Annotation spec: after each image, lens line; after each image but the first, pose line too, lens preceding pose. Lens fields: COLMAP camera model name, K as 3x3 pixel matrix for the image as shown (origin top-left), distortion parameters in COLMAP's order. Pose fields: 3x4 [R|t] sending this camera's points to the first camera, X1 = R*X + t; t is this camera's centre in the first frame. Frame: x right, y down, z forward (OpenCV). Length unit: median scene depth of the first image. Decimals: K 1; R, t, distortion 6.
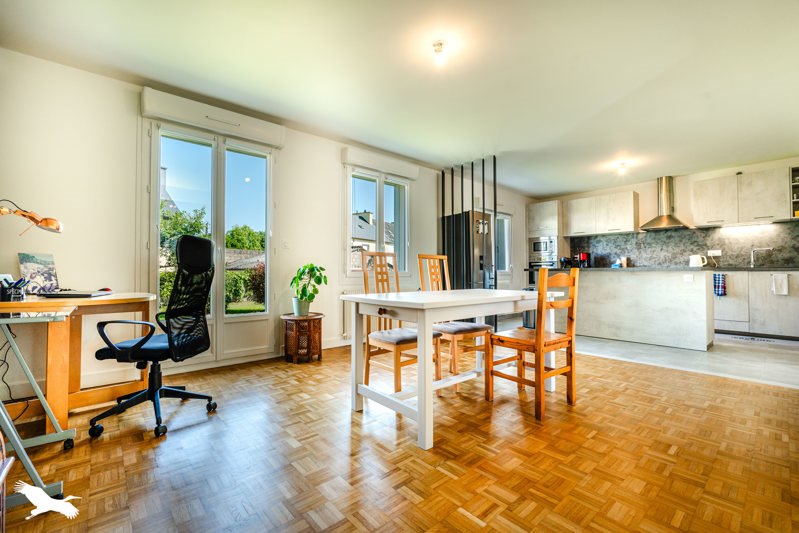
lens RADIAL K [[340.0, 0, 396.4], [0, 340.0, 267.1], [0, 0, 1]] dist [-0.009039, -0.000228]
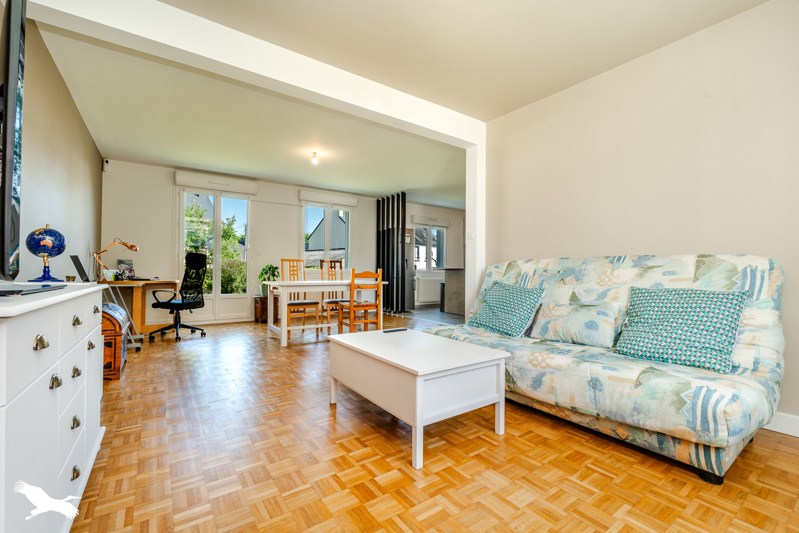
lens RADIAL K [[340.0, 0, 398.9], [0, 340.0, 268.4], [0, 0, 1]] dist [-0.009039, -0.000228]
pose [[0.994962, 0.008056, -0.099927, 5.385414], [-0.007448, 0.999951, 0.006454, -0.084012], [0.099974, -0.005677, 0.994974, -5.983133]]
